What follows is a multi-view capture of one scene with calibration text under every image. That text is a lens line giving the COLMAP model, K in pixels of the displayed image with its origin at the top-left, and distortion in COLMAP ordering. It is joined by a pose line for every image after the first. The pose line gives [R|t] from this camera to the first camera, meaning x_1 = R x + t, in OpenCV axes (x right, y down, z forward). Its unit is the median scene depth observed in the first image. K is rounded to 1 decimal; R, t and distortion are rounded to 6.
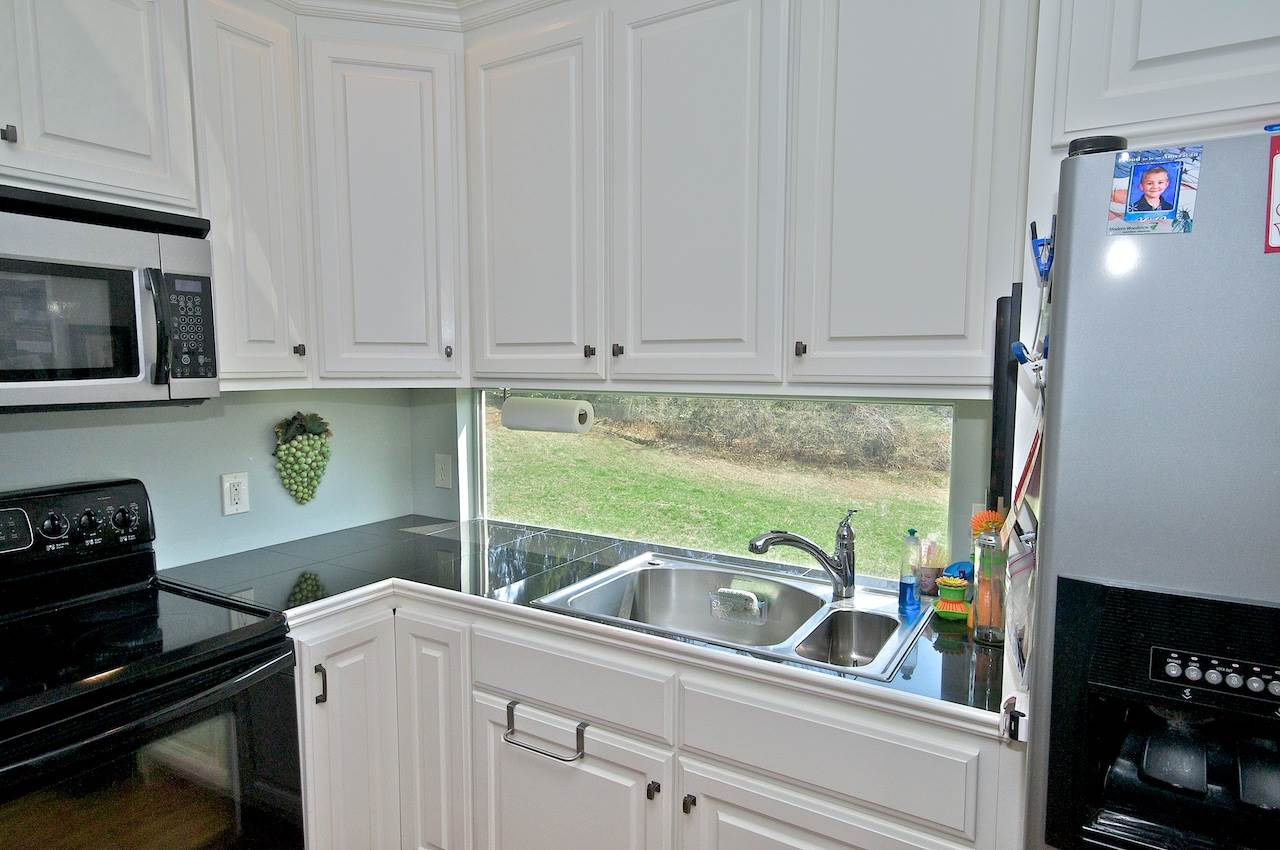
lens RADIAL K [[745.3, 0, 640.2], [0, 745.3, 435.6], [0, 0, 1]] dist [0.014313, -0.000491]
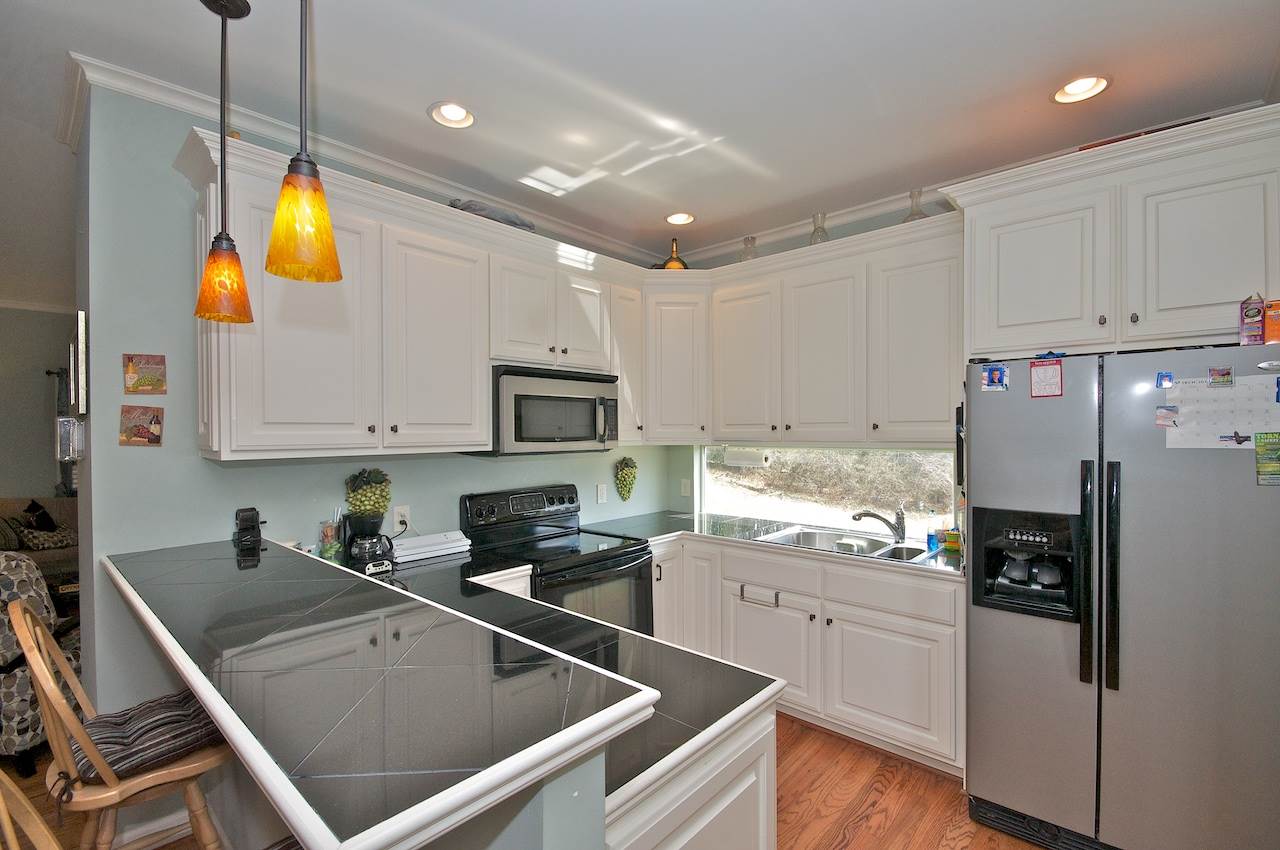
lens RADIAL K [[563.9, 0, 639.8], [0, 563.9, 436.1], [0, 0, 1]] dist [-0.004178, -0.001037]
pose [[0.982903, -0.004565, -0.184066, -0.150124], [-0.011961, 0.995998, -0.088571, 0.063170], [0.183734, 0.089259, 0.978915, -0.695850]]
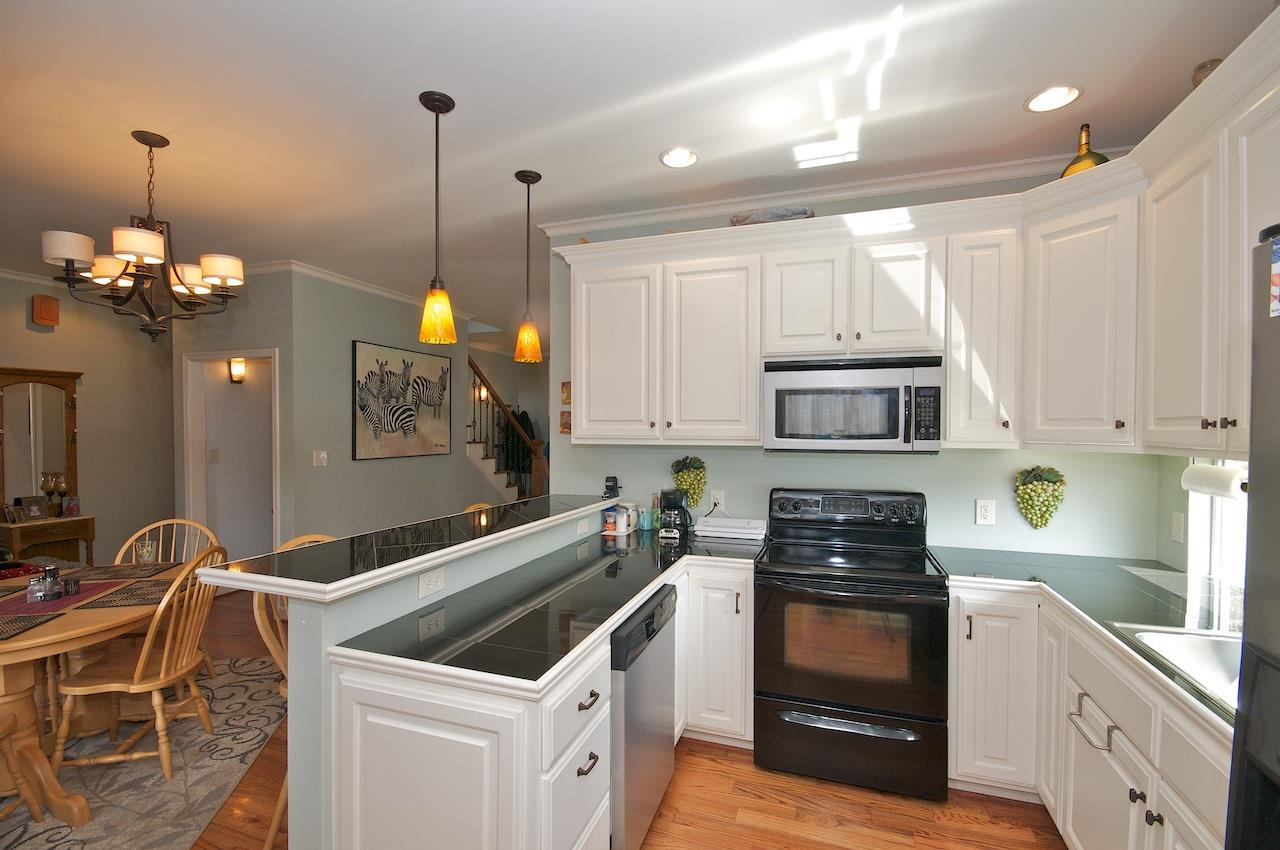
lens RADIAL K [[563.9, 0, 631.2], [0, 563.9, 436.2], [0, 0, 1]] dist [-0.004178, -0.001037]
pose [[0.200413, 0.014213, -0.979608, 0.580281], [-0.100539, 0.994914, -0.006133, -0.002592], [0.974539, 0.099718, 0.200822, -0.011609]]
